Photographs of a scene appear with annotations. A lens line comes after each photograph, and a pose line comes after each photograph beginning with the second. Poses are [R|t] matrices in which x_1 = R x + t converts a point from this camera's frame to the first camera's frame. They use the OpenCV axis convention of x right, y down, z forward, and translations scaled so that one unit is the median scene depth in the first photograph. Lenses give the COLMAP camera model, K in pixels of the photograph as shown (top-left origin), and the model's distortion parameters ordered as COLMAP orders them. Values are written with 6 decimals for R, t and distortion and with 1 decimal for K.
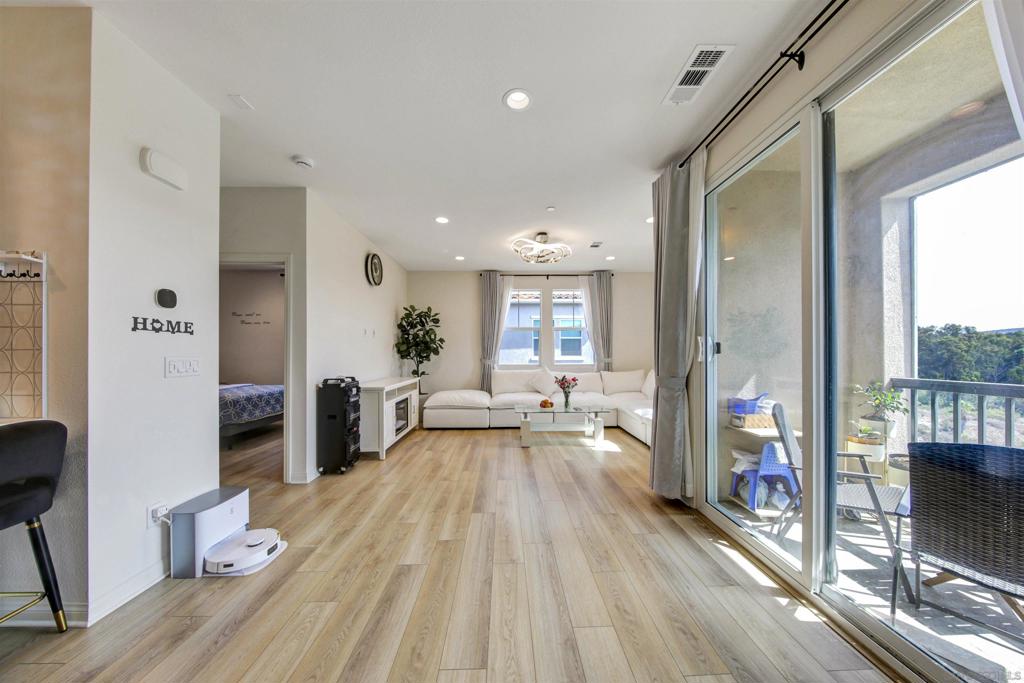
lens RADIAL K [[337.2, 0, 506.4], [0, 337.2, 352.1], [0, 0, 1]] dist [0.001287, 0.000077]
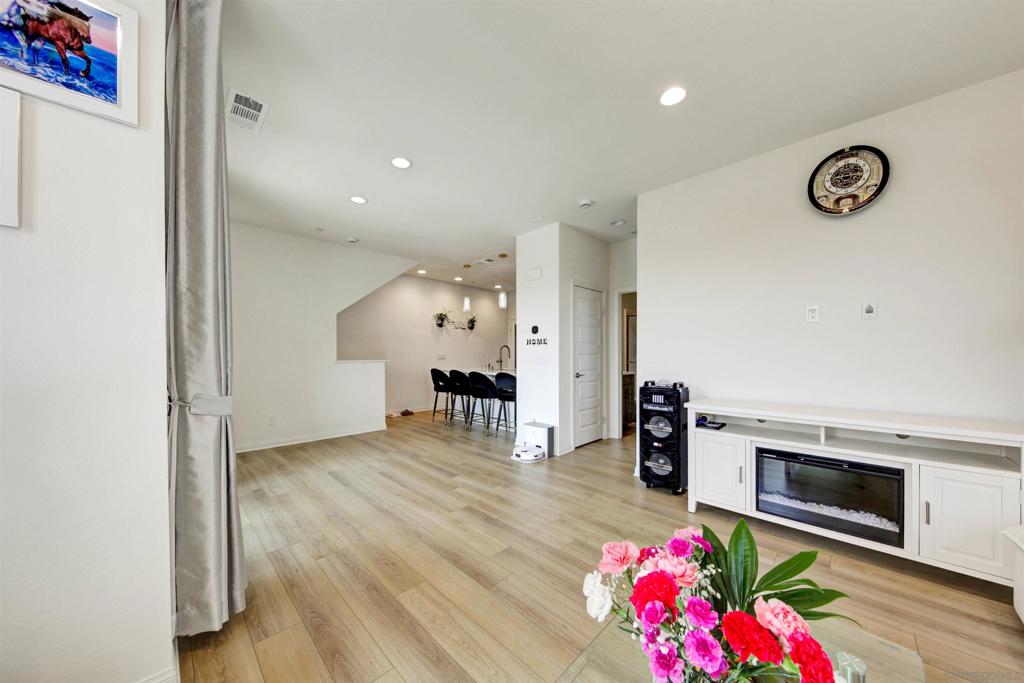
lens RADIAL K [[337.2, 0, 503.3], [0, 337.2, 349.2], [0, 0, 1]] dist [0.001287, 0.000077]
pose [[-0.715326, -0.010089, -0.698718, 0.721952], [-0.003644, 0.999936, -0.010708, 0.000886], [0.698781, -0.005114, -0.715317, 2.361900]]
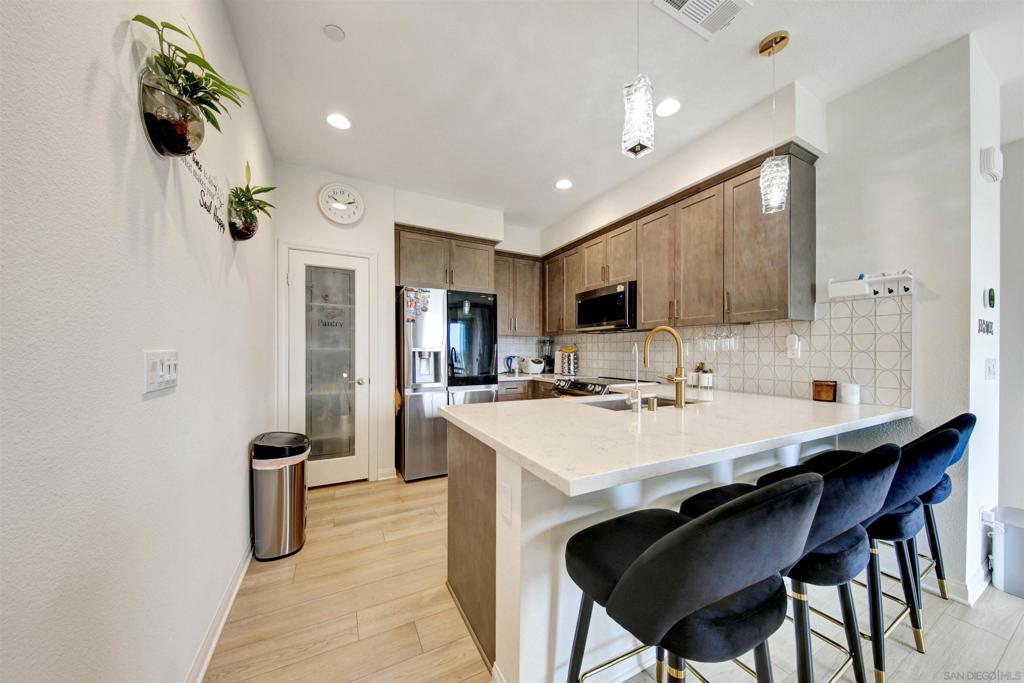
lens RADIAL K [[337.2, 0, 509.6], [0, 337.2, 347.5], [0, 0, 1]] dist [0.001287, 0.000077]
pose [[0.451337, -0.020327, -0.892122, -0.706058], [0.006846, 0.999790, -0.019316, -0.006184], [0.892327, 0.002610, 0.451381, -0.595691]]
